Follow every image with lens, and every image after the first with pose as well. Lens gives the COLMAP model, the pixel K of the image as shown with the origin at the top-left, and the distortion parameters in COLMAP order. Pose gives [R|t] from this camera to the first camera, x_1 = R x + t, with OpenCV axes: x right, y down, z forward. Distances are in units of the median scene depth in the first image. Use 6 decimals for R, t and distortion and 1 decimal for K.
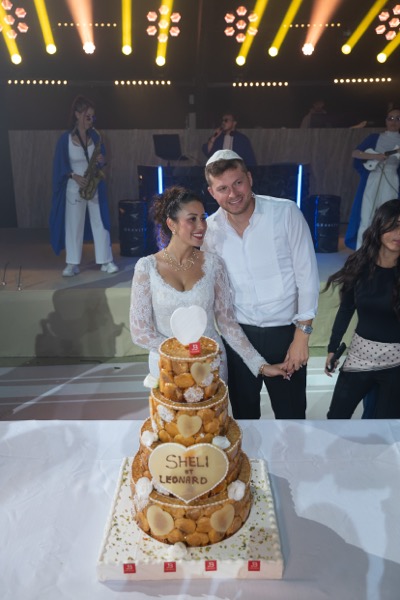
lens RADIAL K [[533.8, 0, 197.6], [0, 533.8, 291.3], [0, 0, 1]] dist [0.006175, -0.005682]
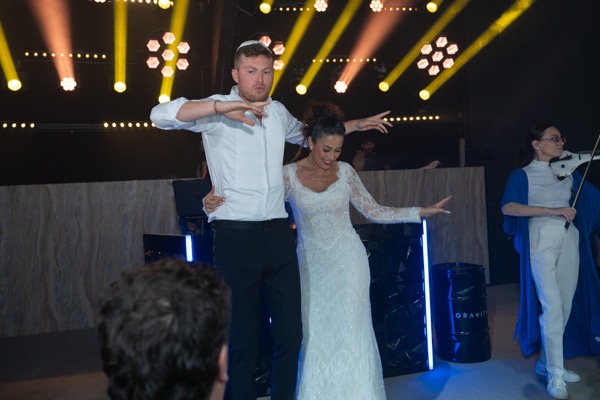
lens RADIAL K [[516.4, 0, 296.7], [0, 516.4, 192.3], [0, 0, 1]] dist [-0.004902, -0.002091]
pose [[0.977299, -0.040352, 0.207988, -0.044878], [0.096769, 0.958330, -0.268772, -0.078652], [-0.188476, 0.282797, 0.940480, 0.297676]]
